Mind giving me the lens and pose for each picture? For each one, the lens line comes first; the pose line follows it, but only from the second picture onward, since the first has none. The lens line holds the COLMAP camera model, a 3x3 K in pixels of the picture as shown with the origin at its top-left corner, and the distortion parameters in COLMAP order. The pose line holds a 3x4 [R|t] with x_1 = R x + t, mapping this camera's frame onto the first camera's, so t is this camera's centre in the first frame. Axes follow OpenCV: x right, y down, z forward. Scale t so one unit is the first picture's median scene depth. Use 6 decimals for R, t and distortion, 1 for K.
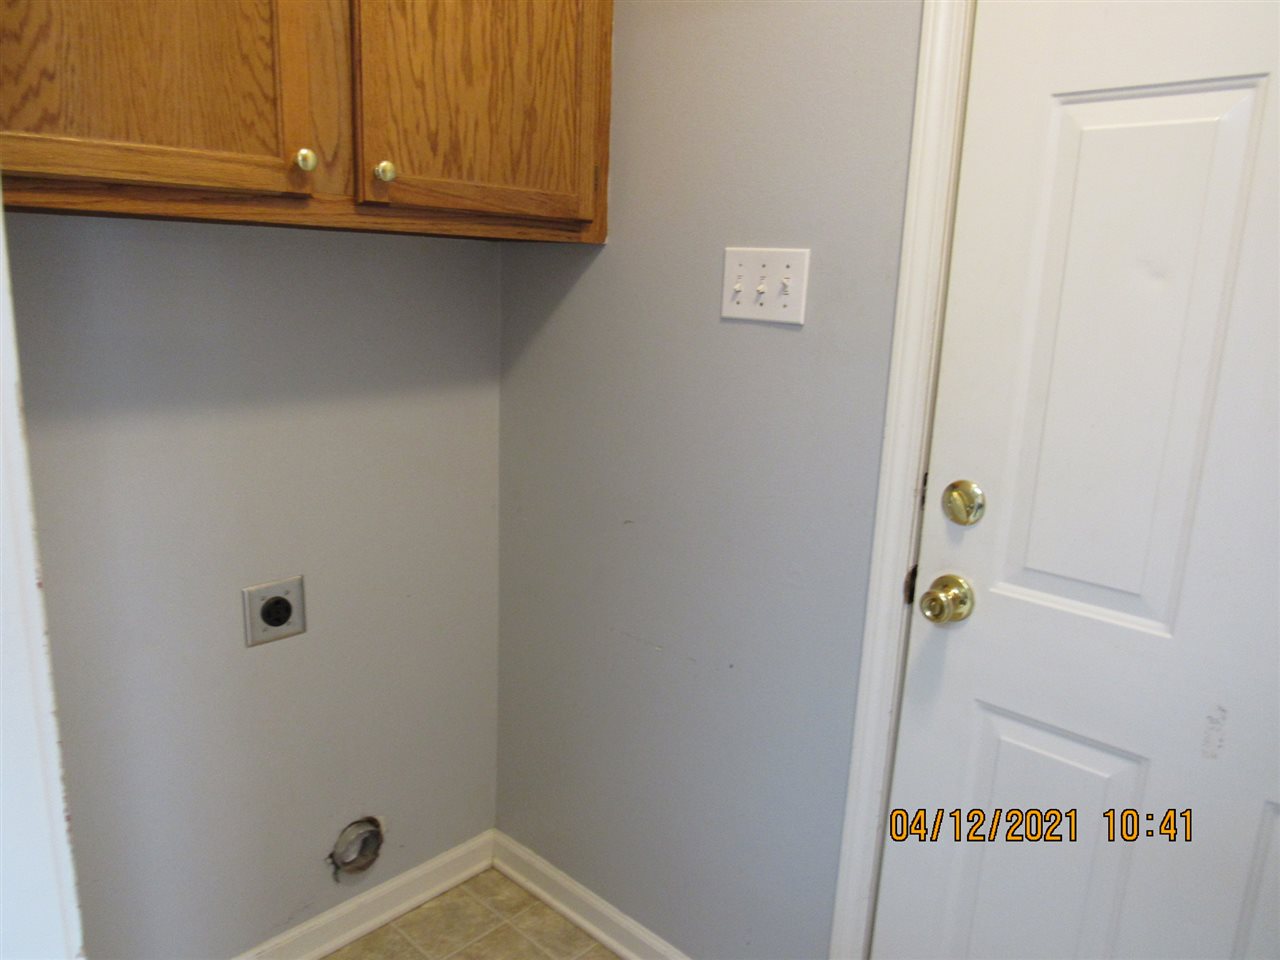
lens RADIAL K [[958.8, 0, 638.9], [0, 958.8, 455.0], [0, 0, 1]] dist [0.031374, -0.000900]
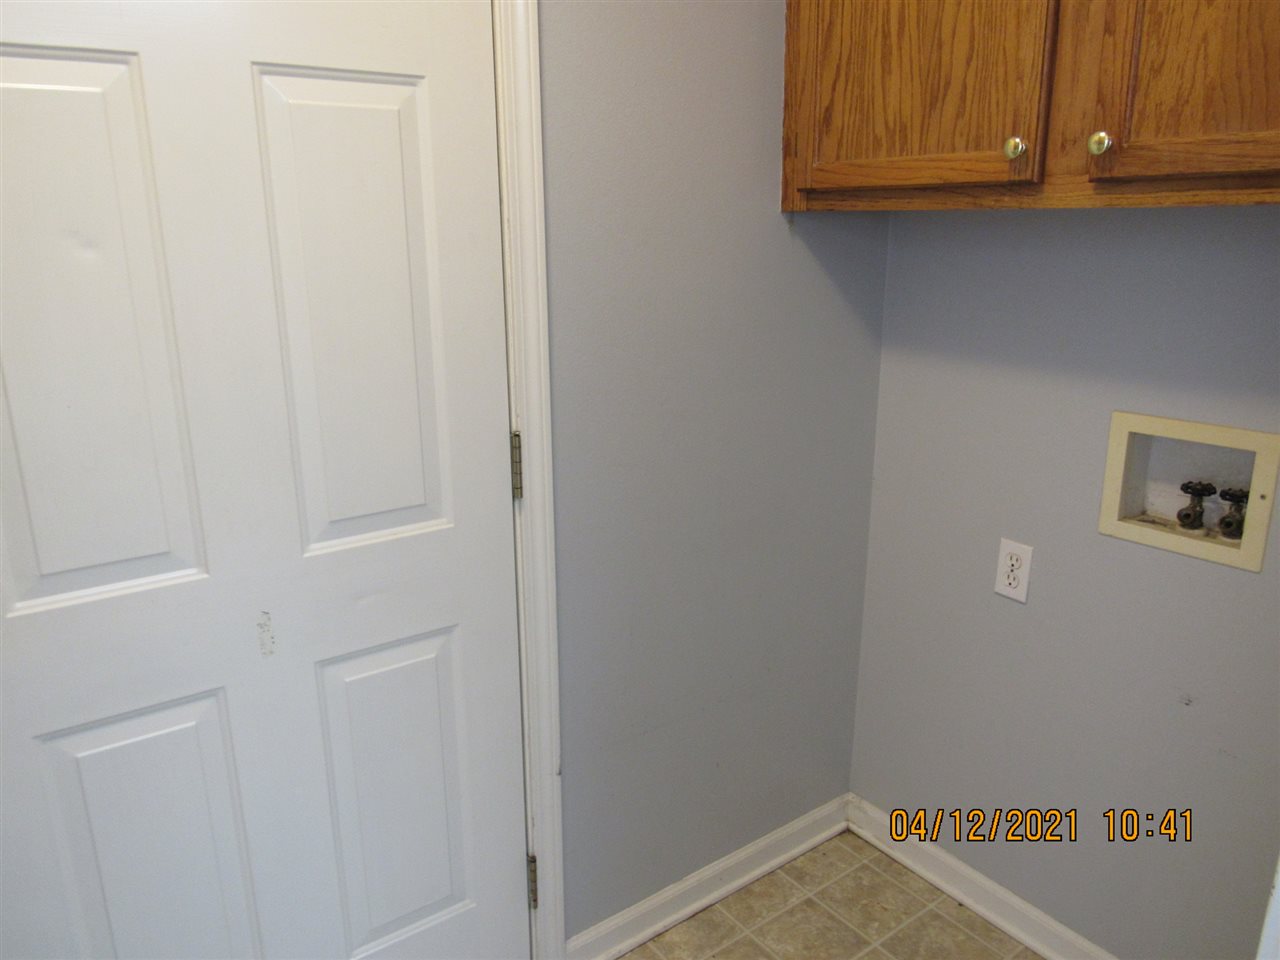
lens RADIAL K [[912.5, 0, 640.0], [0, 912.5, 480.0], [0, 0, 1]] dist [-0.061465, 0.056207]
pose [[0.194877, -0.288277, 0.937507, -0.292695], [0.214278, 0.945257, 0.246119, -0.063489], [-0.957135, 0.152924, 0.245981, 0.271362]]
